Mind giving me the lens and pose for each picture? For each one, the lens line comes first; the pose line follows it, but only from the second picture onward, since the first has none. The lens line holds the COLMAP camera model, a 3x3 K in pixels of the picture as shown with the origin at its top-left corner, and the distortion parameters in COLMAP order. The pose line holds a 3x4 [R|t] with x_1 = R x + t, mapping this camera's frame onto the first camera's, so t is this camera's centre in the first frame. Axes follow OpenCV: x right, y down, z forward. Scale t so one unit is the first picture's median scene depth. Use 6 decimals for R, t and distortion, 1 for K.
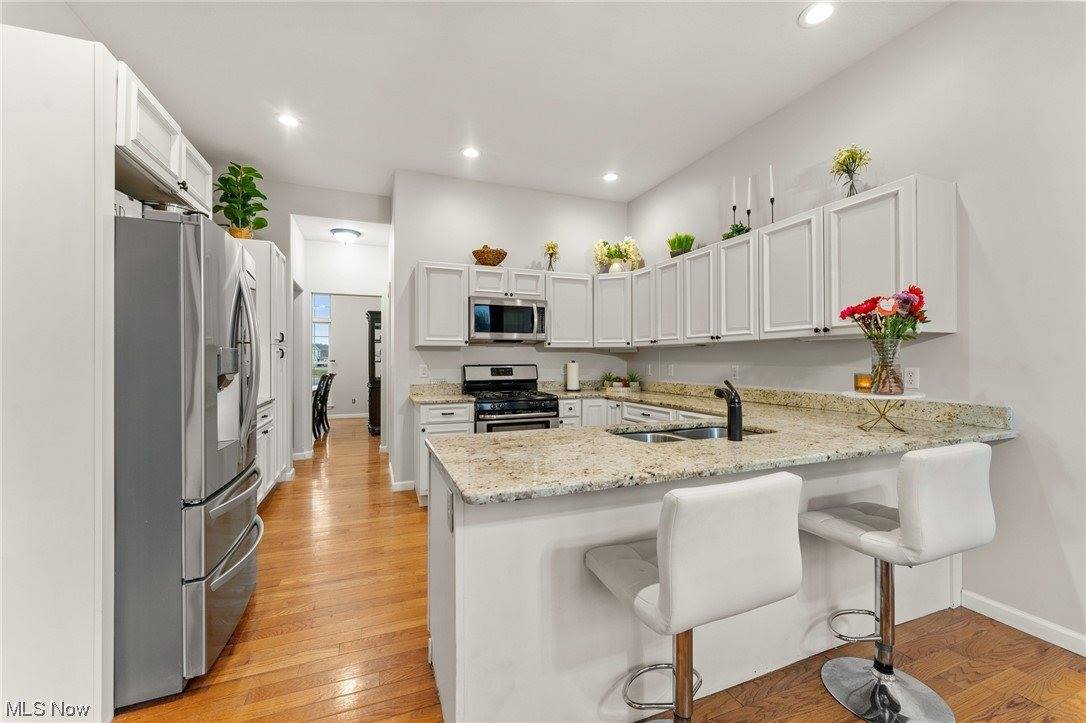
lens RADIAL K [[436.2, 0, 544.6], [0, 436.2, 357.8], [0, 0, 1]] dist [-0.000055, 0.000496]
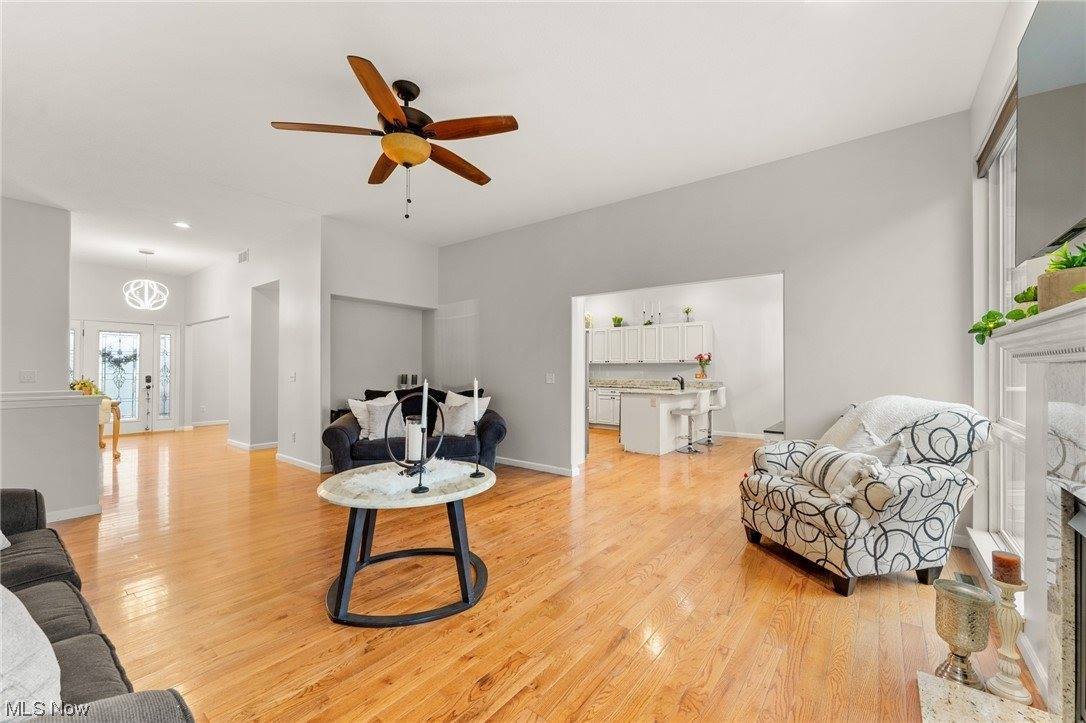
lens RADIAL K [[436.2, 0, 541.6], [0, 436.2, 365.4], [0, 0, 1]] dist [-0.000055, 0.000496]
pose [[0.855611, 0.004466, 0.517599, -1.845257], [-0.003213, 0.999989, -0.003318, -0.013644], [-0.517609, 0.001176, 0.855617, -1.190855]]
